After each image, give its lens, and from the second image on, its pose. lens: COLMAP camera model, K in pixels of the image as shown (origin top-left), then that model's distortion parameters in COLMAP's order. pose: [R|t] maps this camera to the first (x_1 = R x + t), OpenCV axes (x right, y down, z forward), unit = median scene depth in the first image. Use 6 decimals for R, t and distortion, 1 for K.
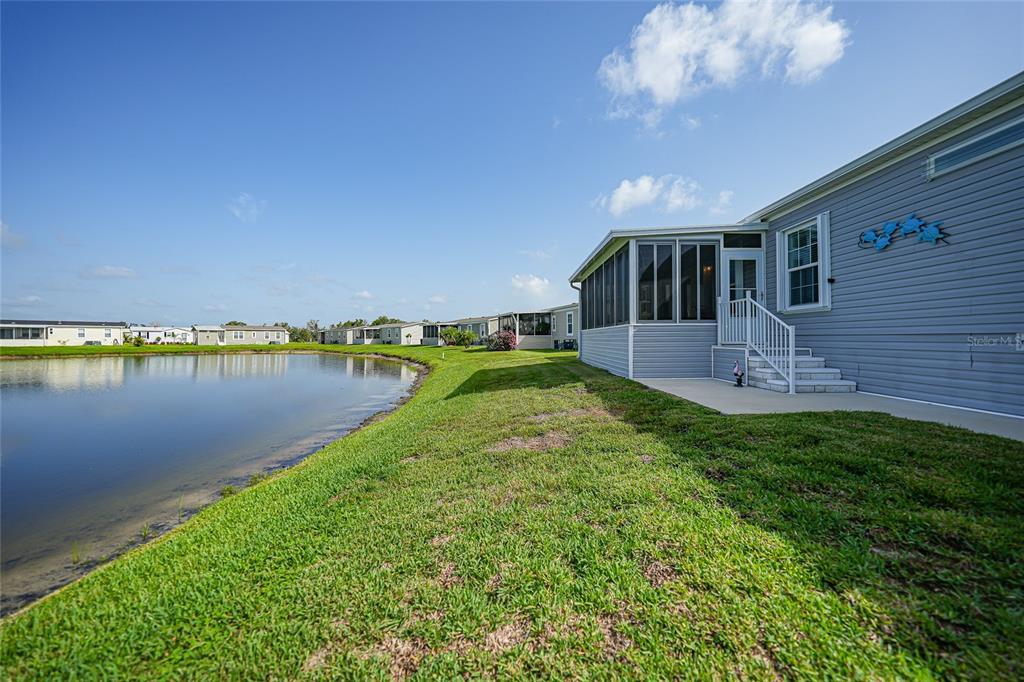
lens RADIAL K [[355.4, 0, 512.0], [0, 355.4, 341.0], [0, 0, 1]] dist [0.000353, 0.000019]
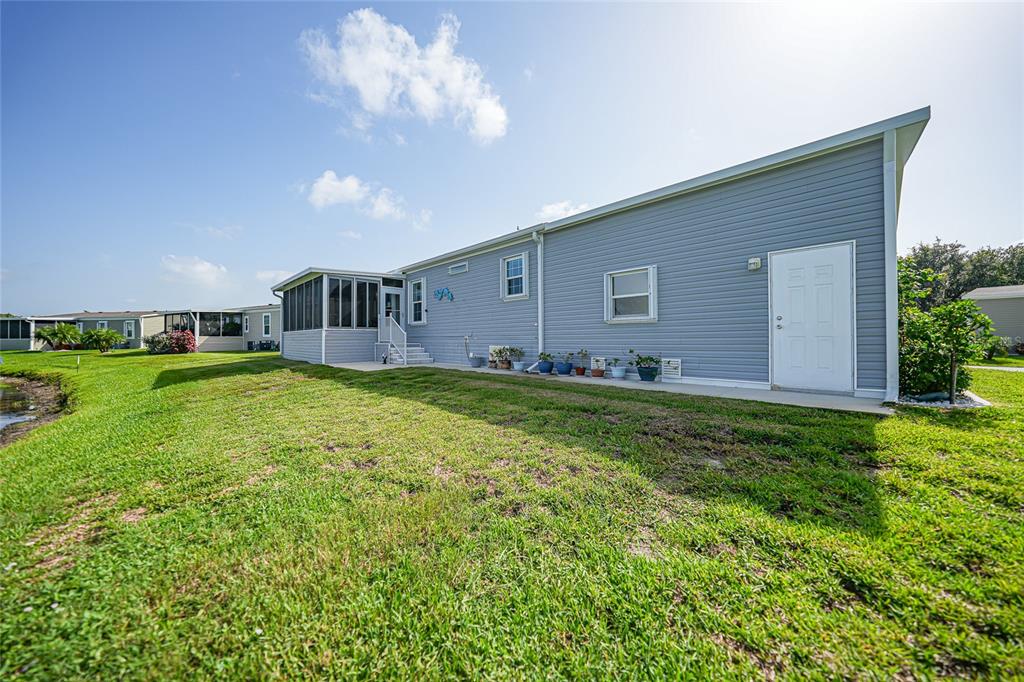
lens RADIAL K [[355.6, 0, 512.0], [0, 355.6, 341.0], [0, 0, 1]] dist [-0.019881, 0.005018]
pose [[0.707120, 0.002046, 0.707090, -0.131033], [0.003541, 0.999973, -0.006435, 0.013614], [-0.707084, 0.007054, 0.707094, -0.501369]]
